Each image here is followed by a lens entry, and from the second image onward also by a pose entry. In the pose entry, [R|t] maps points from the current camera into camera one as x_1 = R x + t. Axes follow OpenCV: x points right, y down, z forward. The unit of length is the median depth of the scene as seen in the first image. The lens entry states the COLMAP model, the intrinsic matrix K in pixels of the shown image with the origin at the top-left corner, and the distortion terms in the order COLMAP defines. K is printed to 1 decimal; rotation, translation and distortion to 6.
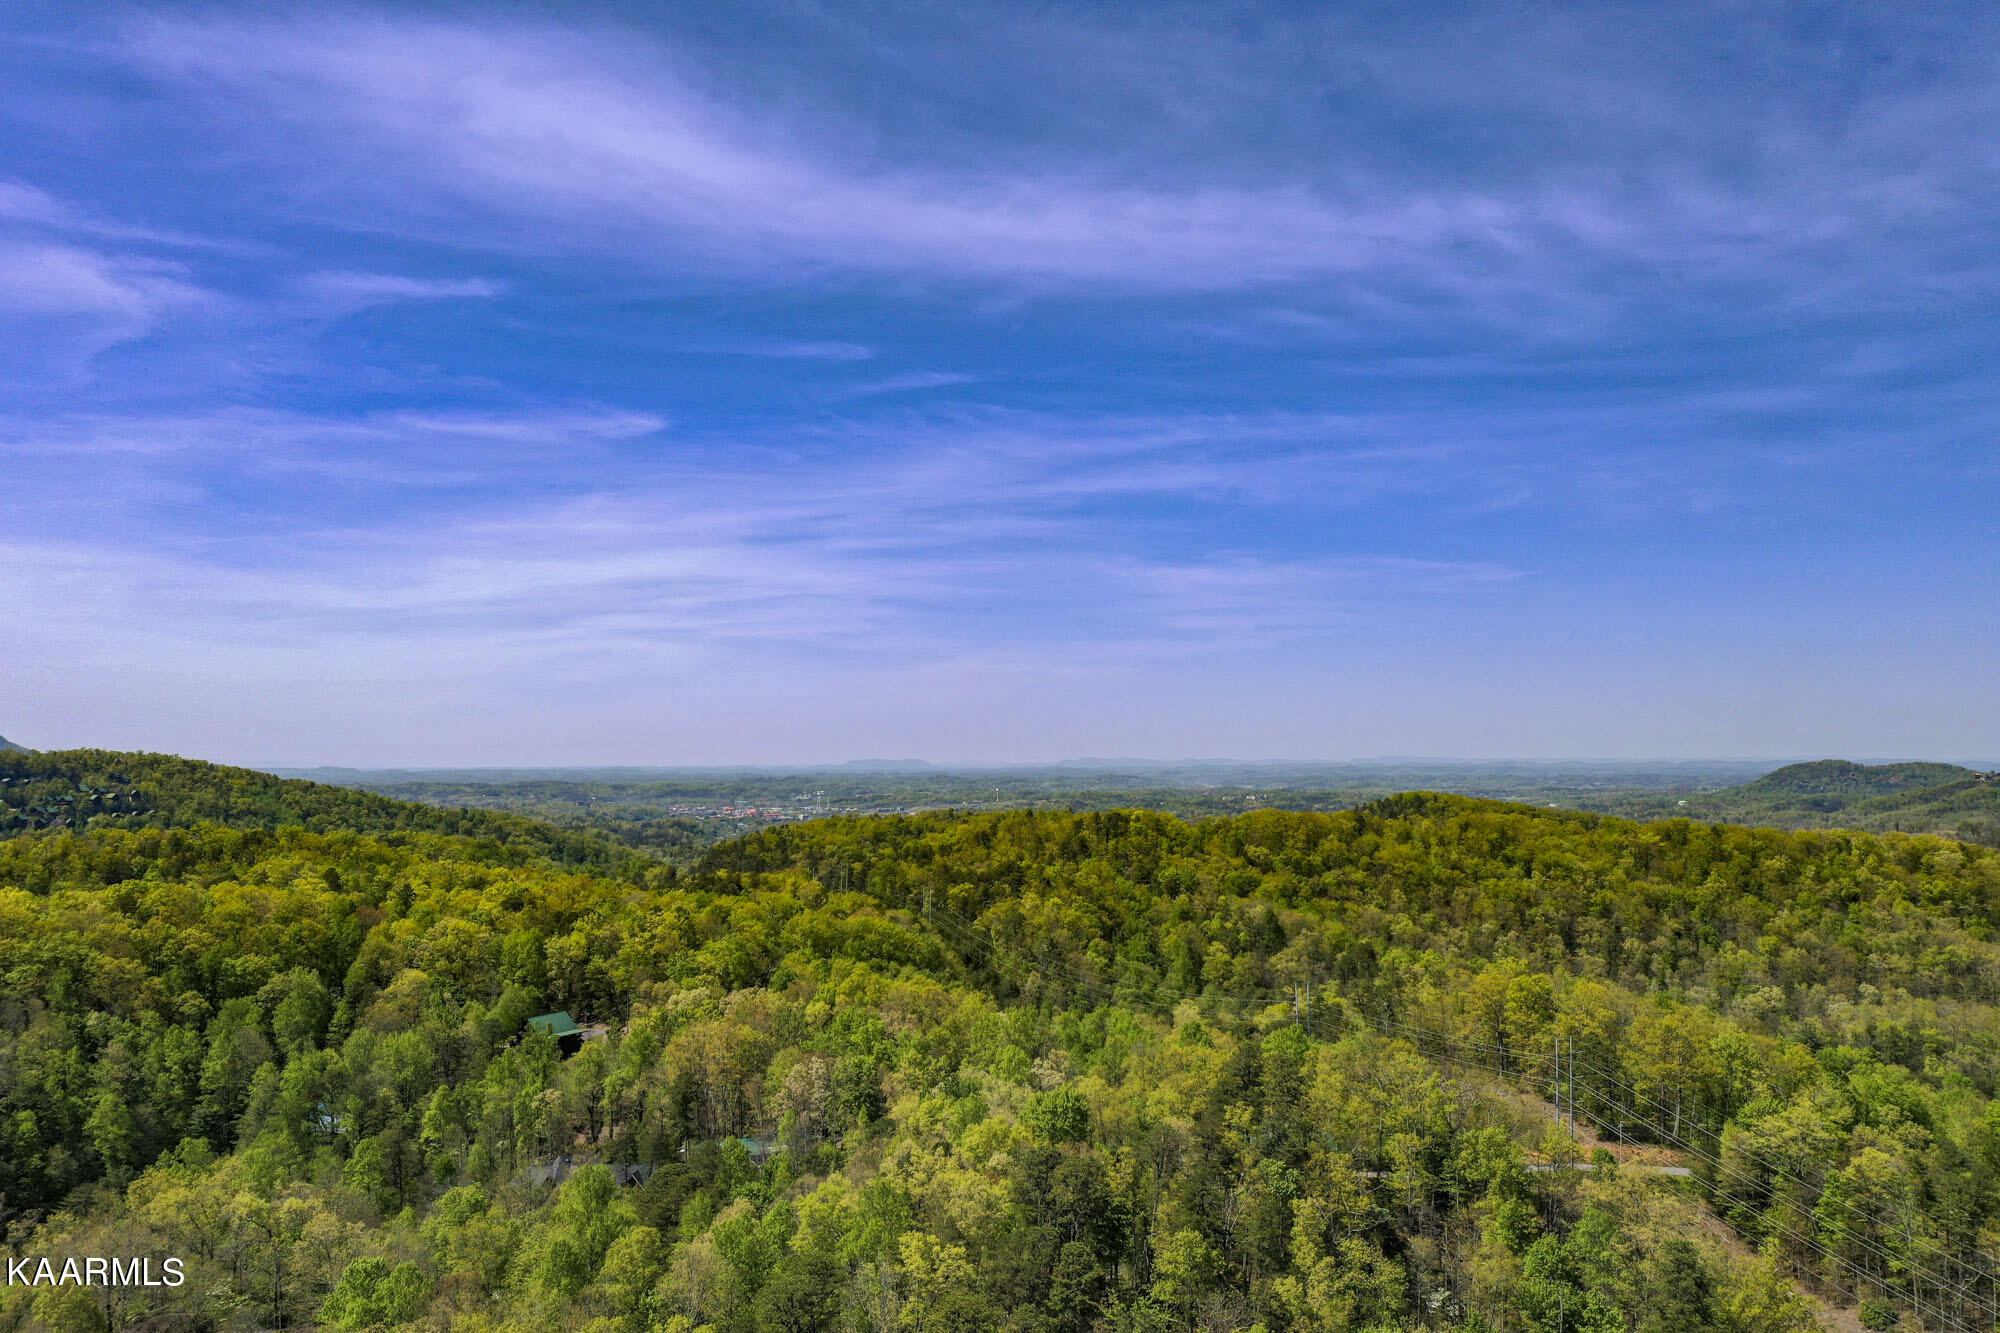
lens RADIAL K [[1567.3, 0, 997.3], [0, 1567.3, 666.4], [0, 0, 1]] dist [-0.009708, -0.000164]
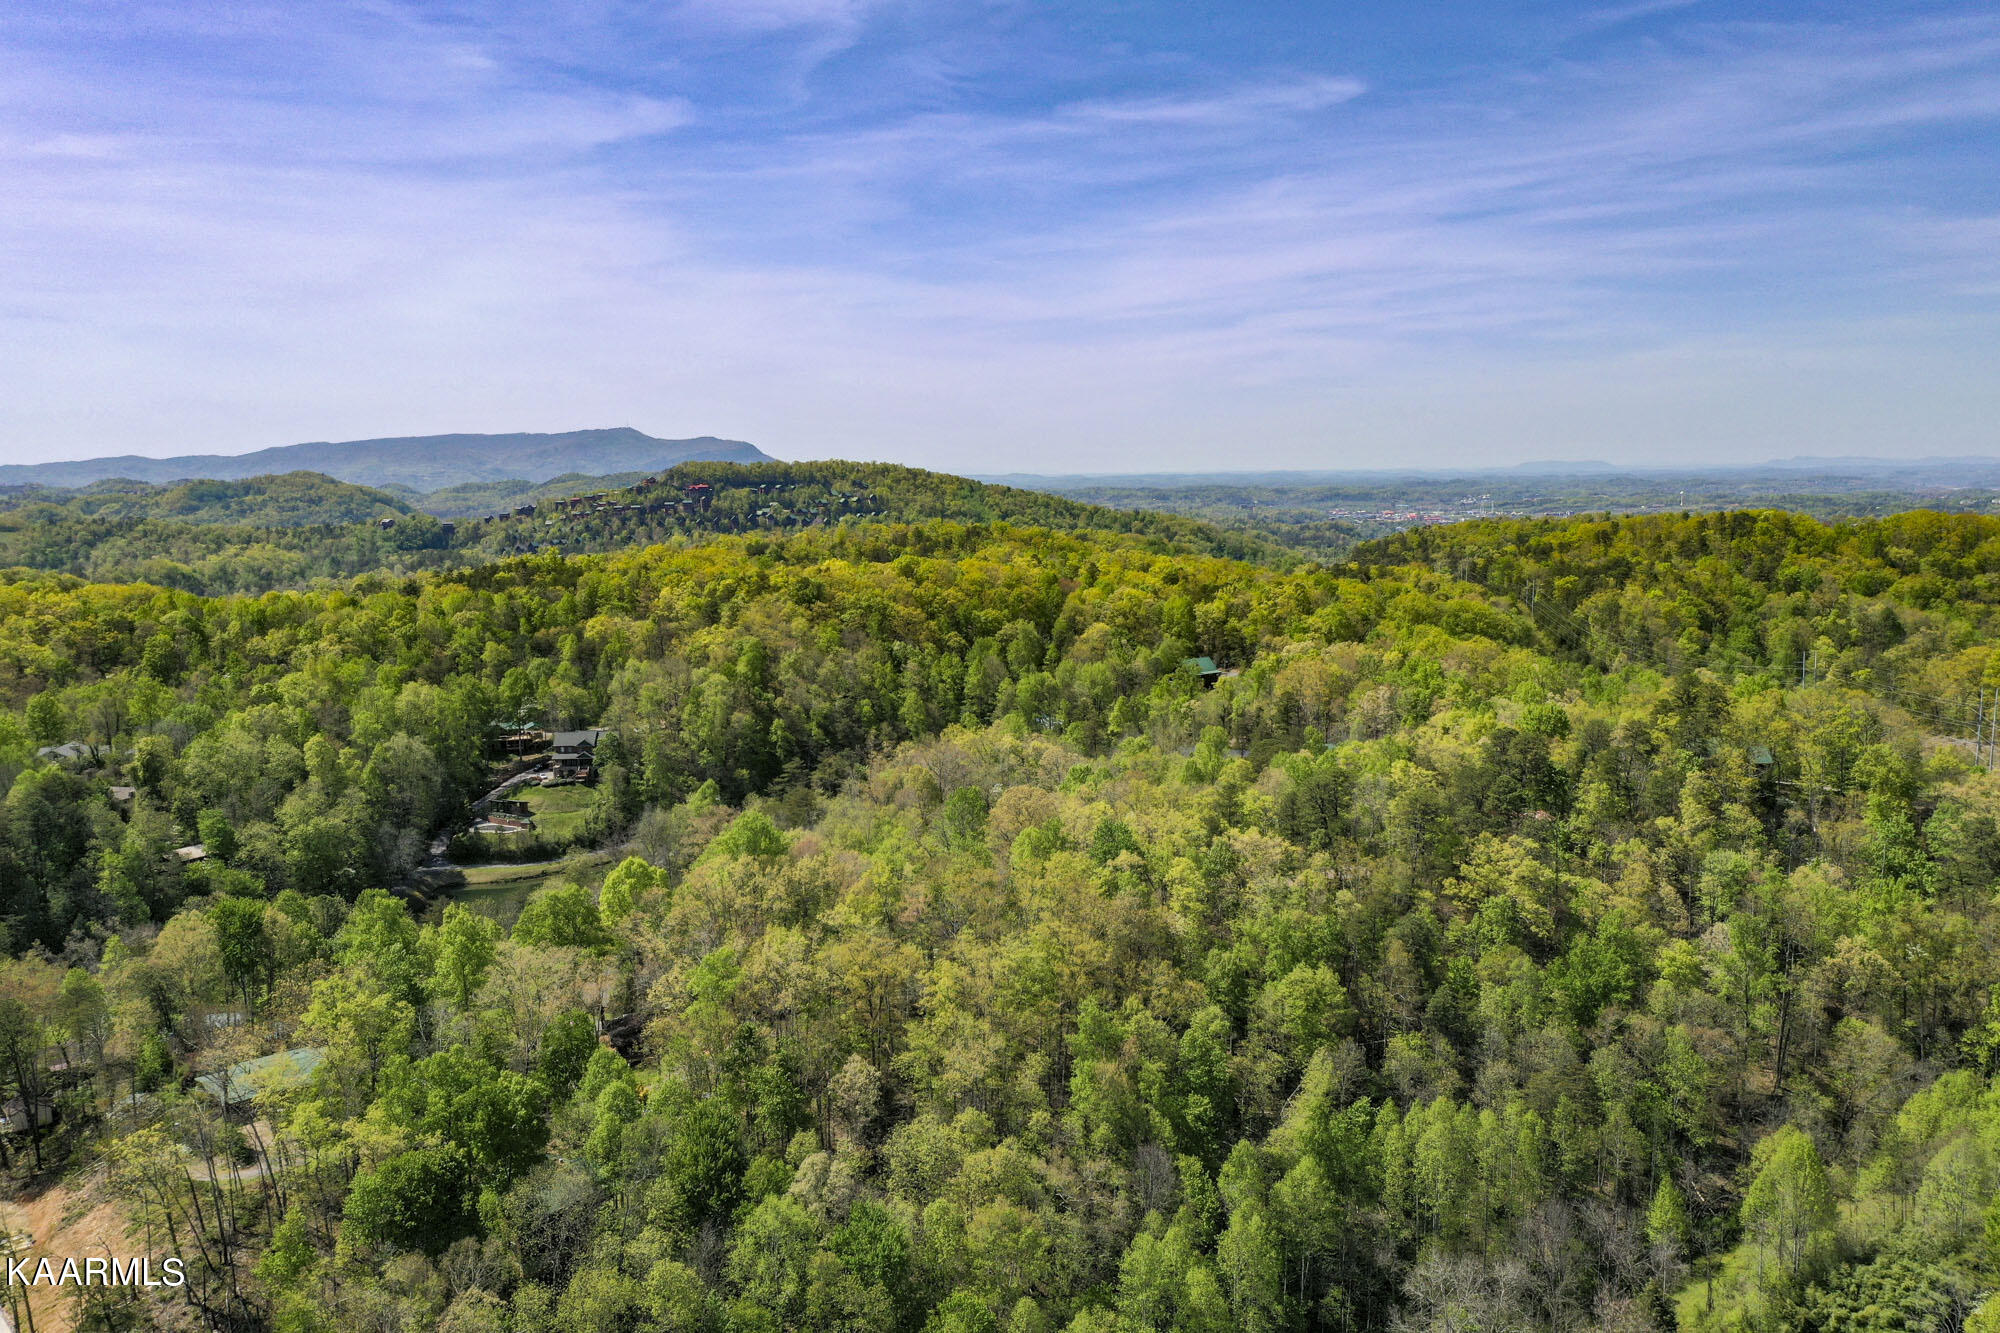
lens RADIAL K [[1662.1, 0, 1000.0], [0, 1662.1, 666.5], [0, 0, 1]] dist [-0.011686, 0.001362]
pose [[0.917323, 0.038446, -0.396284, 0.079349], [0.033705, 0.984255, 0.173509, -0.014484], [0.396715, -0.172520, 0.901584, -0.225178]]
